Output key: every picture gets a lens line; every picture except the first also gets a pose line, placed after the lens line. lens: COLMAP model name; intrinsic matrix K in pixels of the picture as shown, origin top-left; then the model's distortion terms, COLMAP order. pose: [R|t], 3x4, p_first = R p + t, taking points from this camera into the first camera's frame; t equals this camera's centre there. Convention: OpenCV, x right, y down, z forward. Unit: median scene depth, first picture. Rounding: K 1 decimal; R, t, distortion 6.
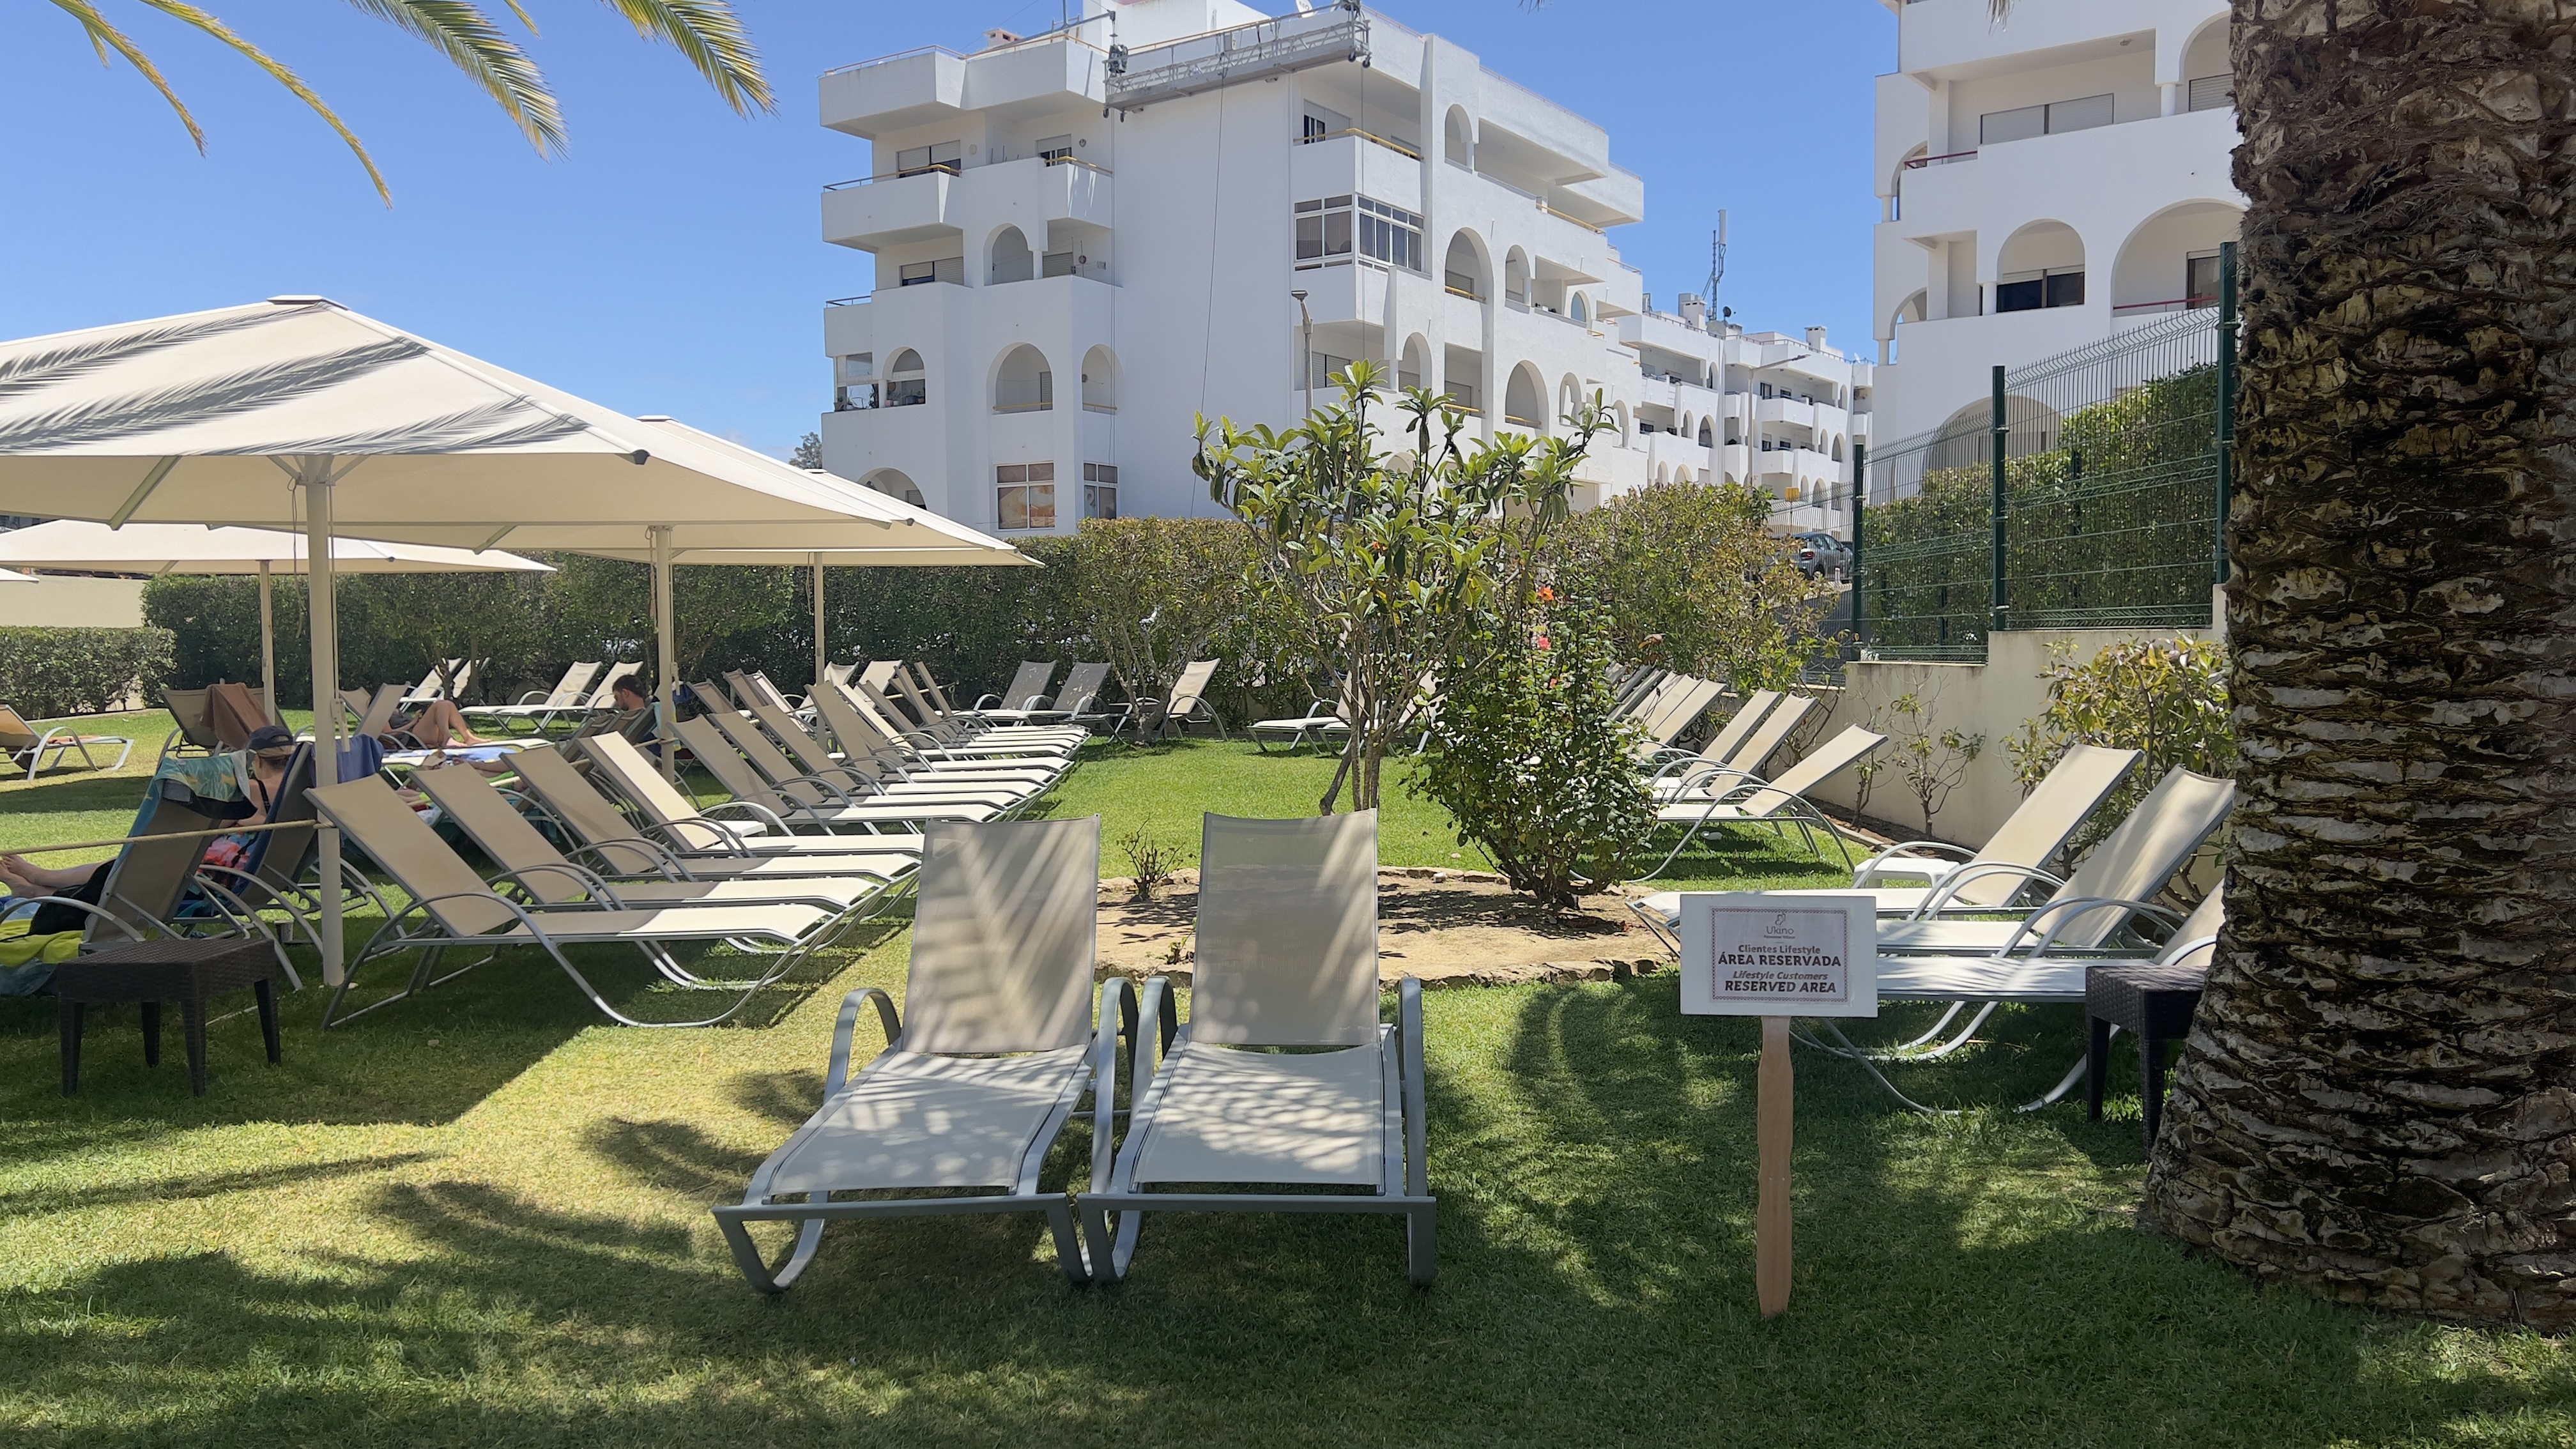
lens RADIAL K [[1970.0, 0, 1271.1], [0, 1970.0, 709.1], [0, 0, 1]] dist [0.062458, -0.032852]
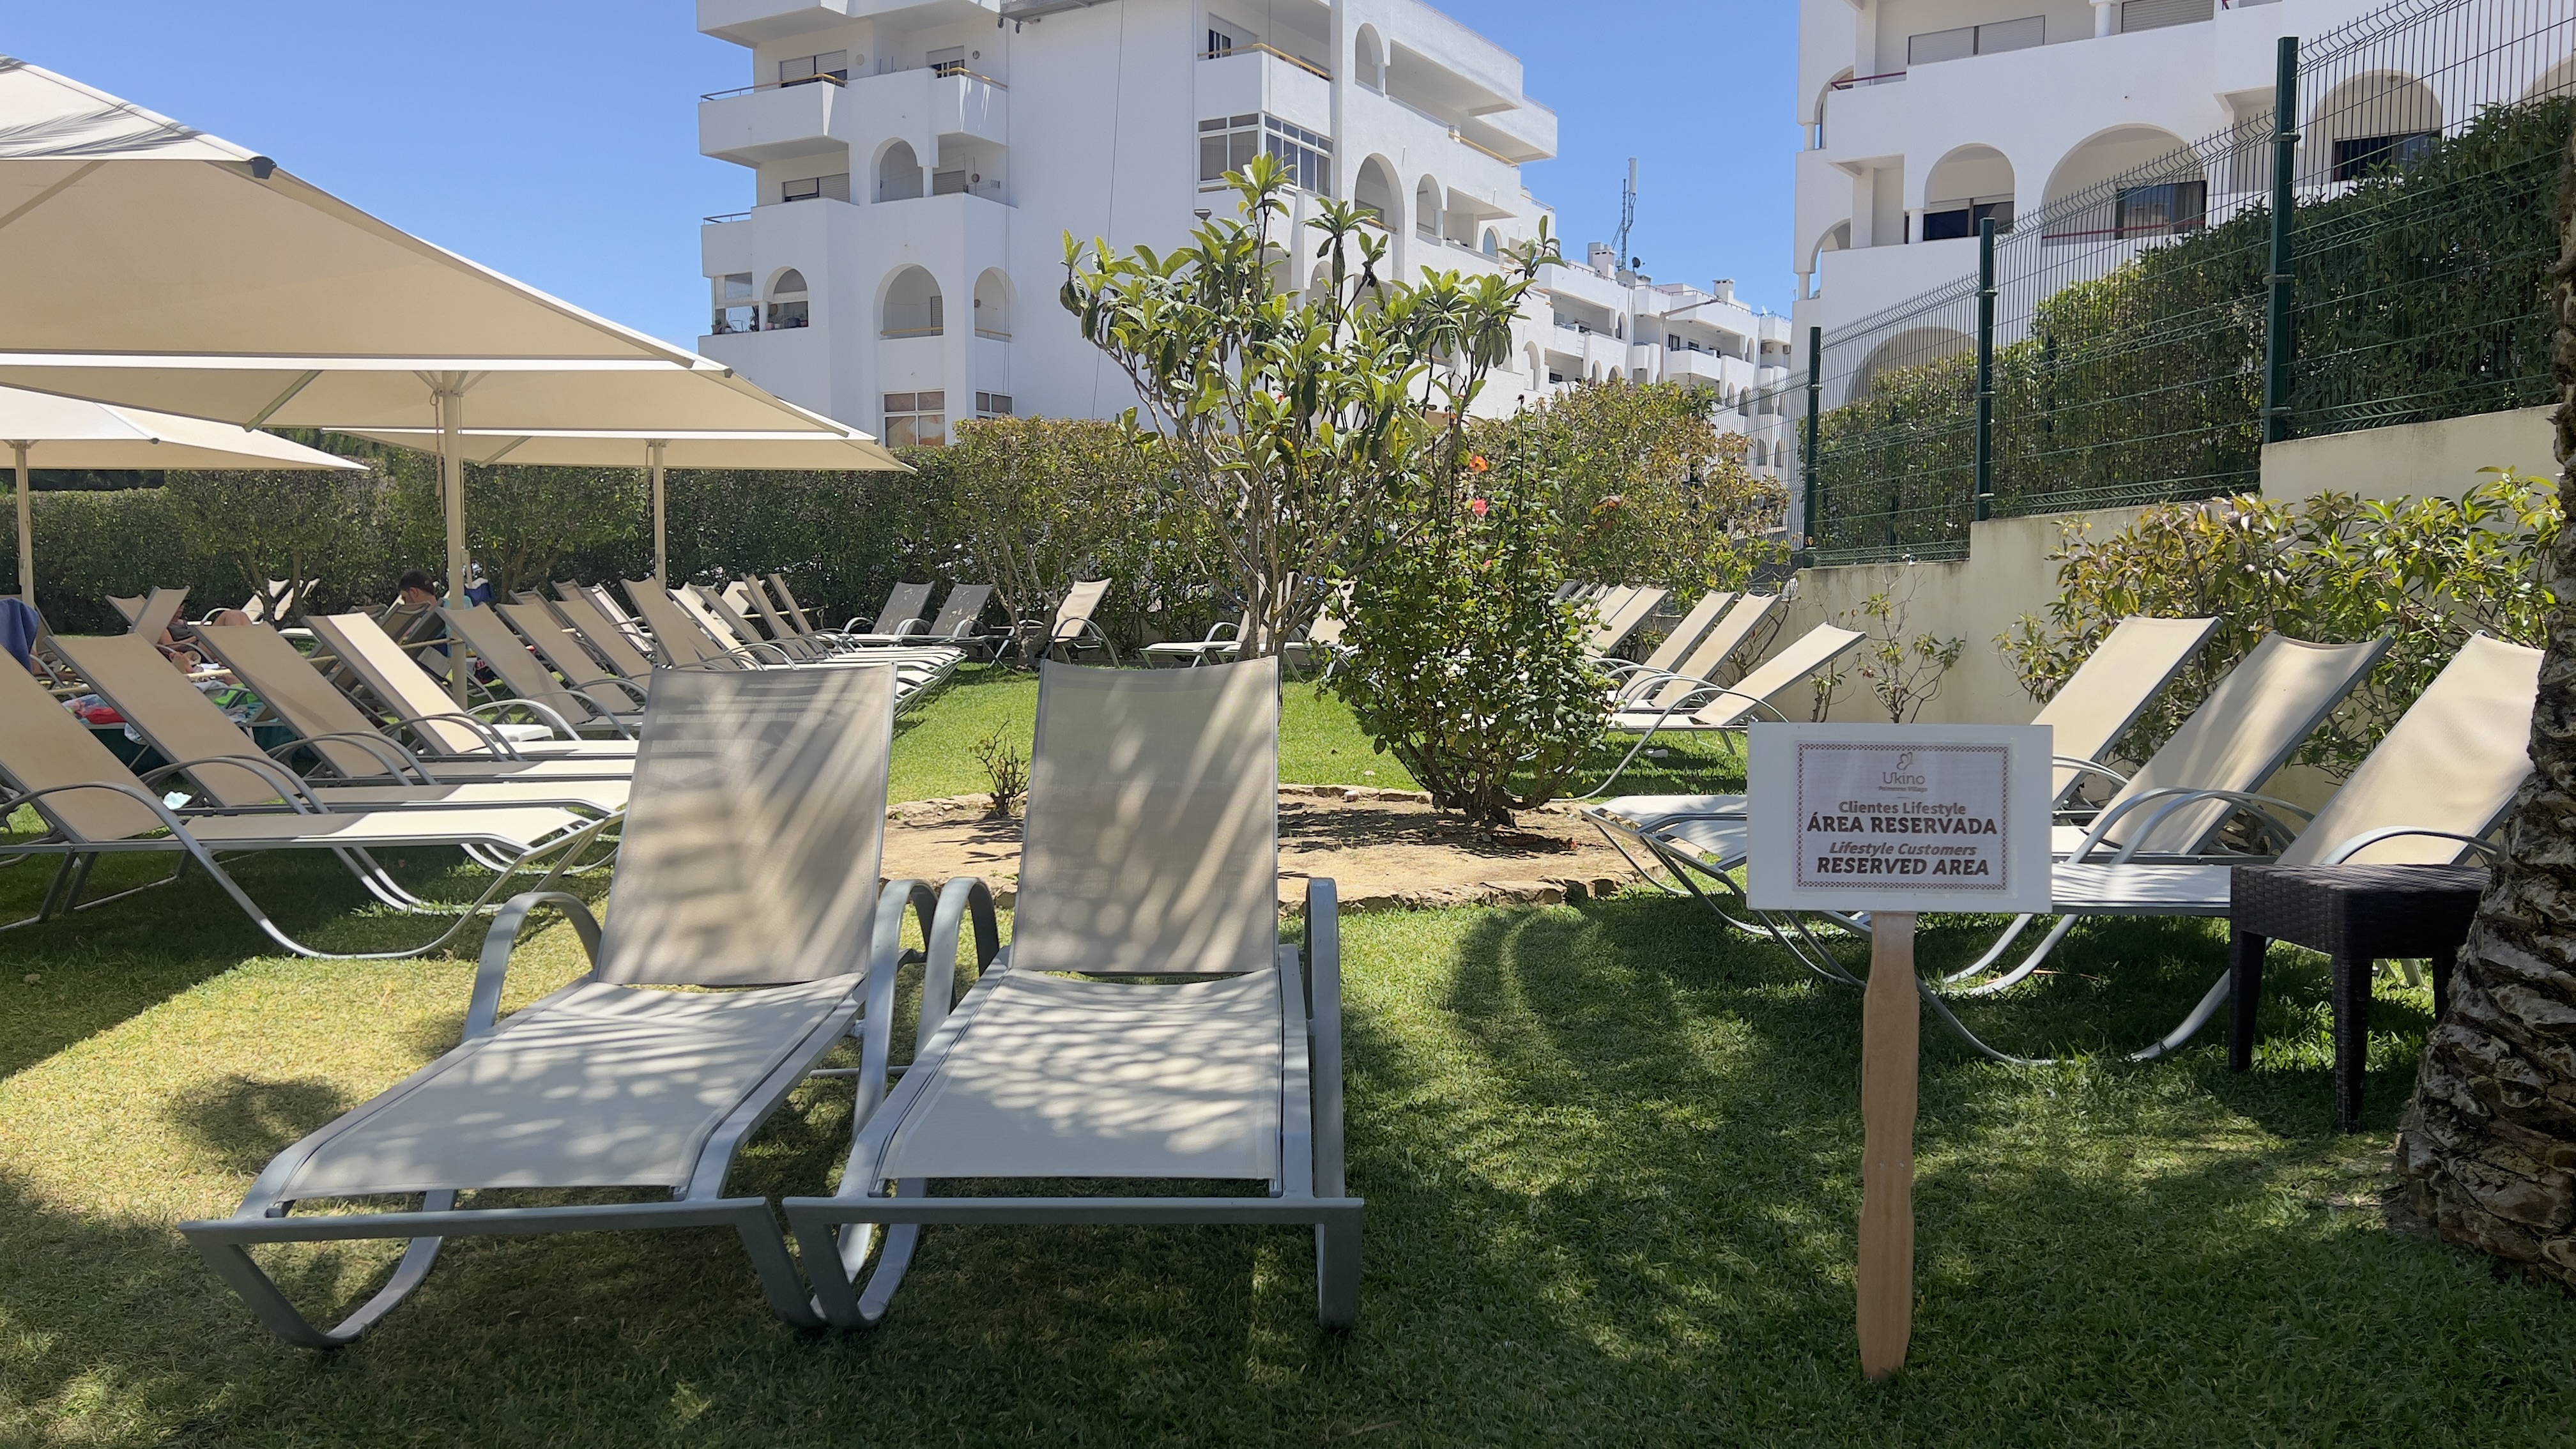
lens RADIAL K [[1970.0, 0, 1275.6], [0, 1970.0, 714.2], [0, 0, 1]] dist [0.062458, -0.032852]
pose [[0.998679, 0.006356, 0.050990, 0.009845], [-0.007596, 0.999679, 0.024164, 0.034454], [-0.050820, -0.024520, 0.998407, 0.165901]]
